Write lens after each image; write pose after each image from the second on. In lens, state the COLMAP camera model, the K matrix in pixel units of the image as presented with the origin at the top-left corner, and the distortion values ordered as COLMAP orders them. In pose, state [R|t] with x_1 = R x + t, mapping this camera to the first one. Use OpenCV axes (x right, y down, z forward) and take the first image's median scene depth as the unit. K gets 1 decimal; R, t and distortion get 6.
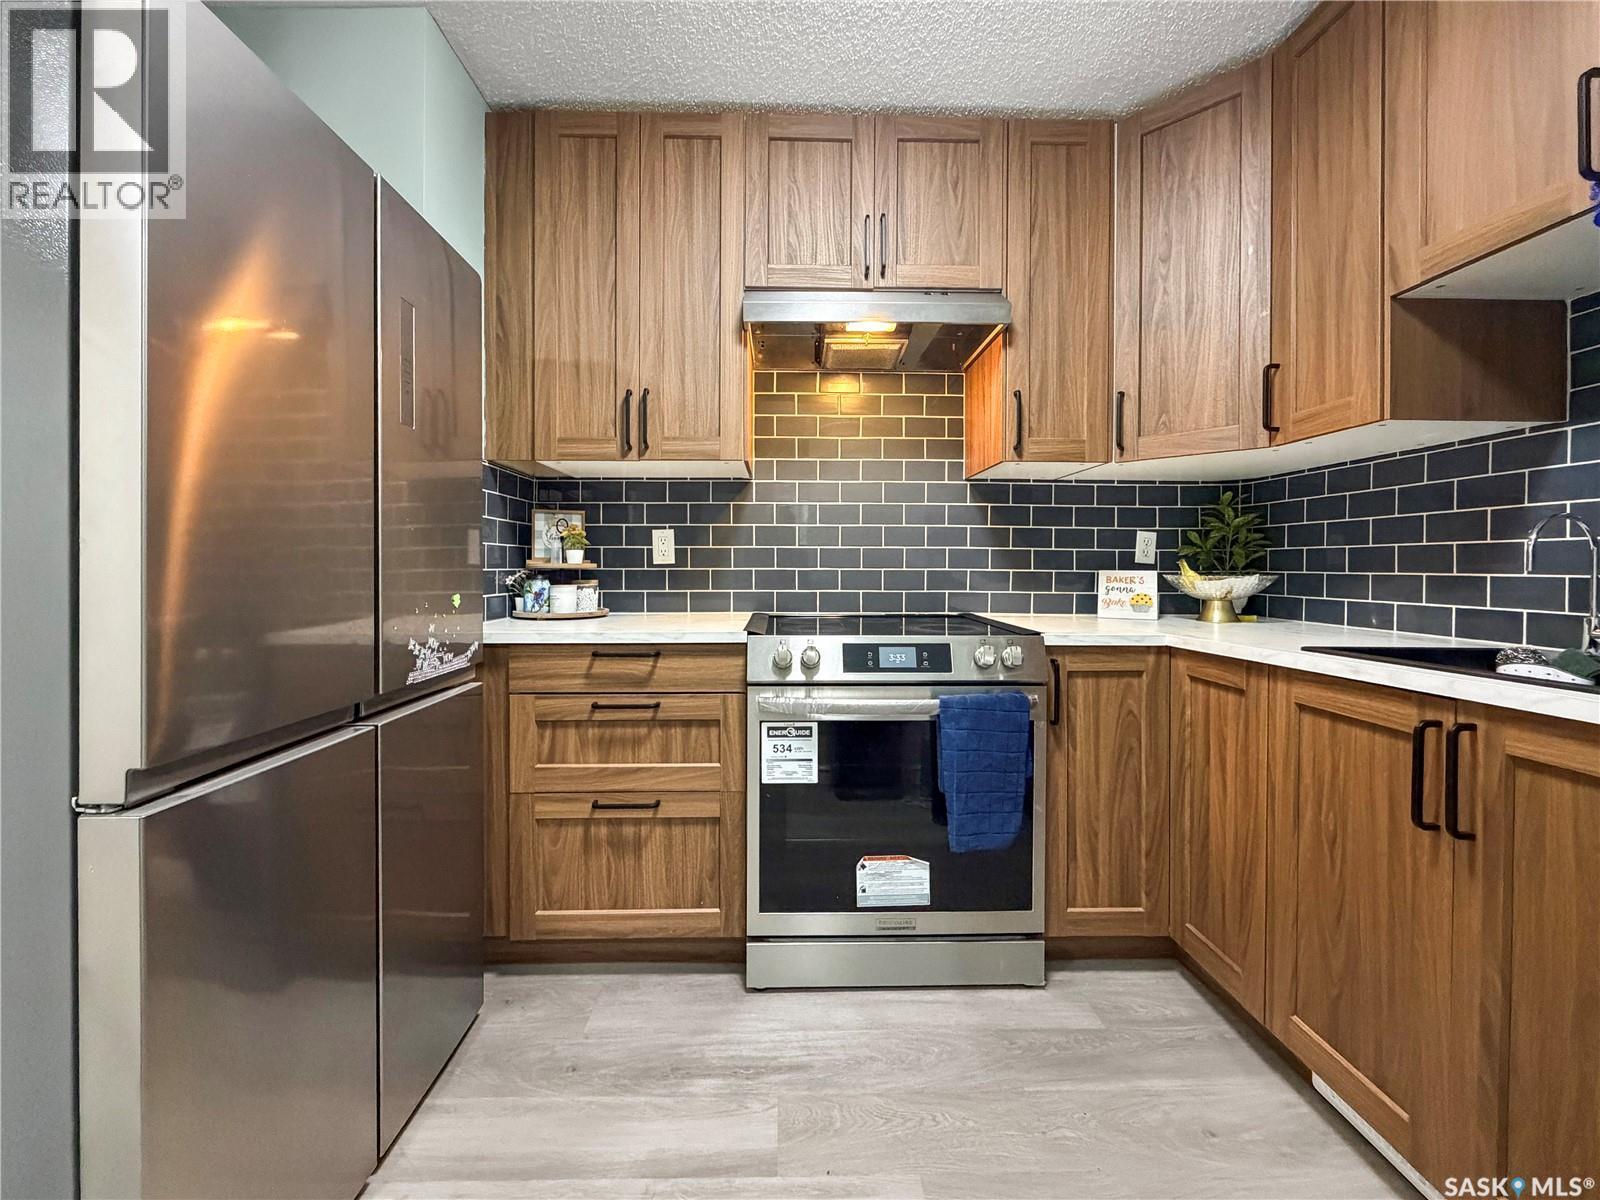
lens RADIAL K [[661.7, 0, 796.8], [0, 661.7, 571.3], [0, 0, 1]] dist [-0.000372, -0.000059]
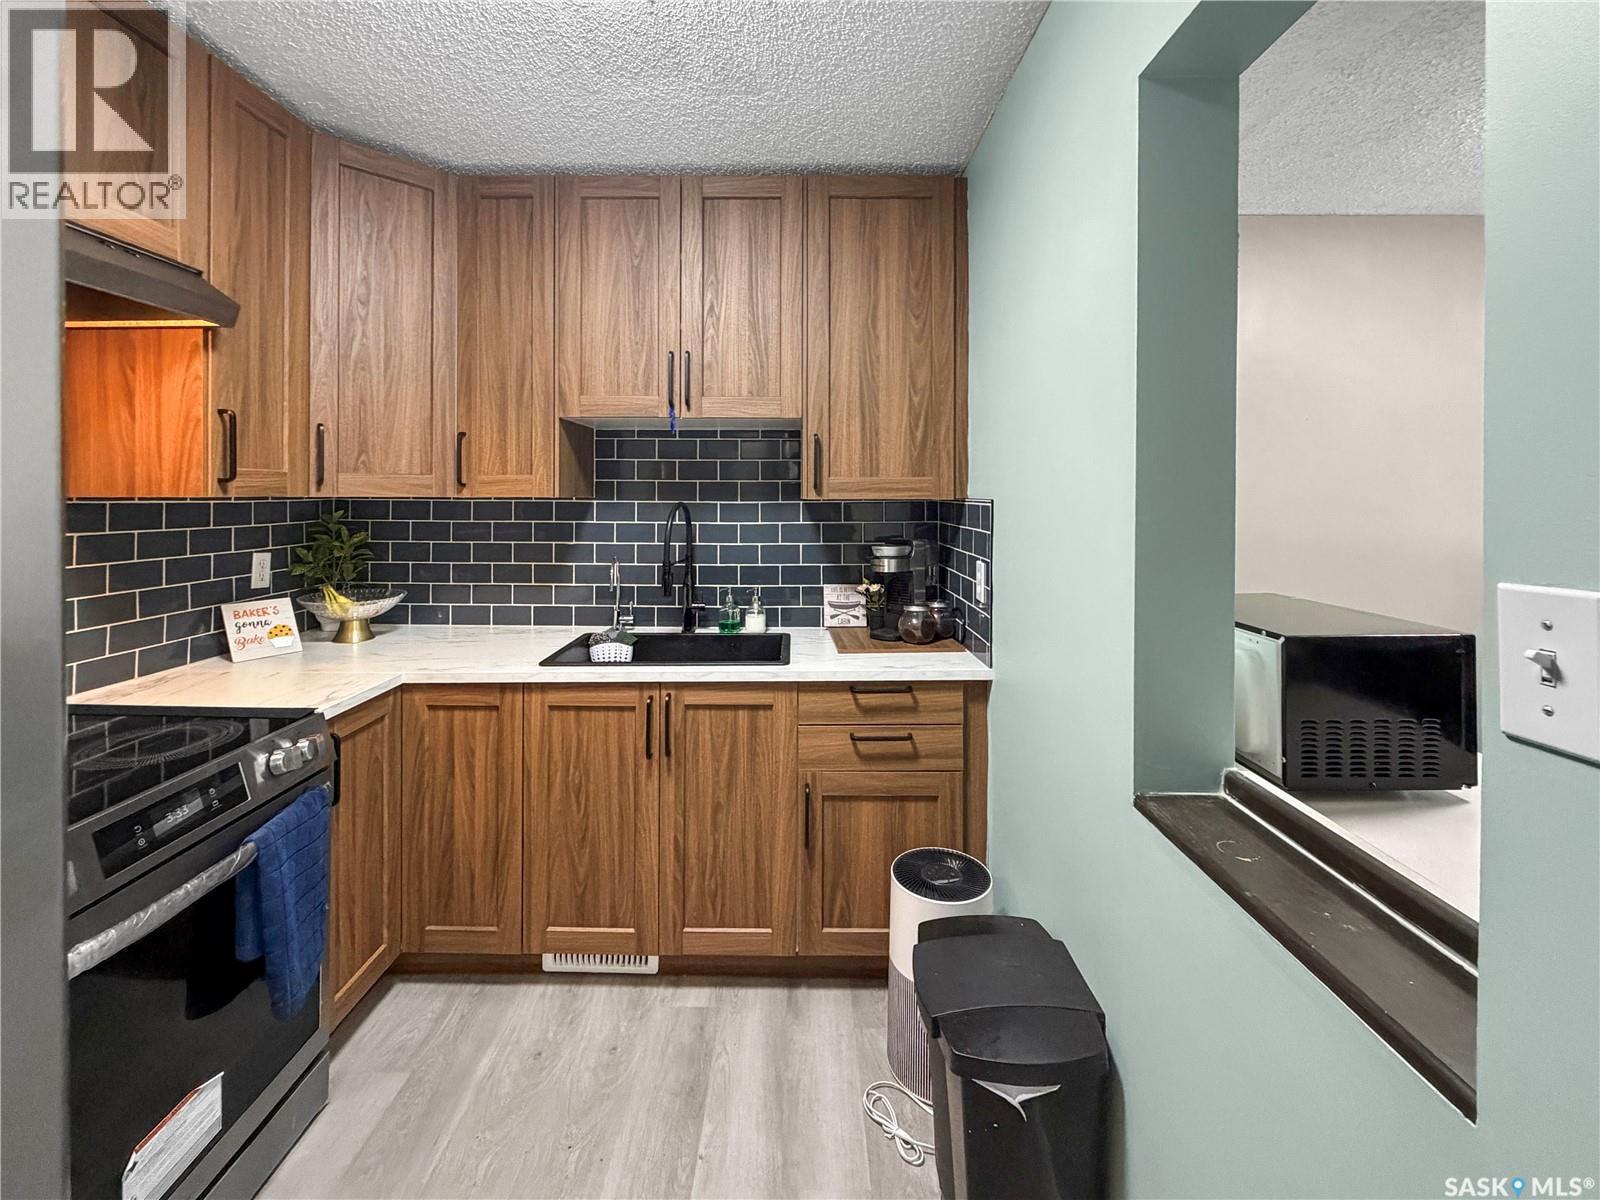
lens RADIAL K [[670.9, 0, 796.5], [0, 670.9, 500.1], [0, 0, 1]] dist [-0.001281, 0.000050]
pose [[0.030998, -0.008471, 0.999484, -0.467256], [0.000449, 0.999964, 0.008462, -0.179175], [-0.999519, 0.000186, 0.031001, 0.308521]]
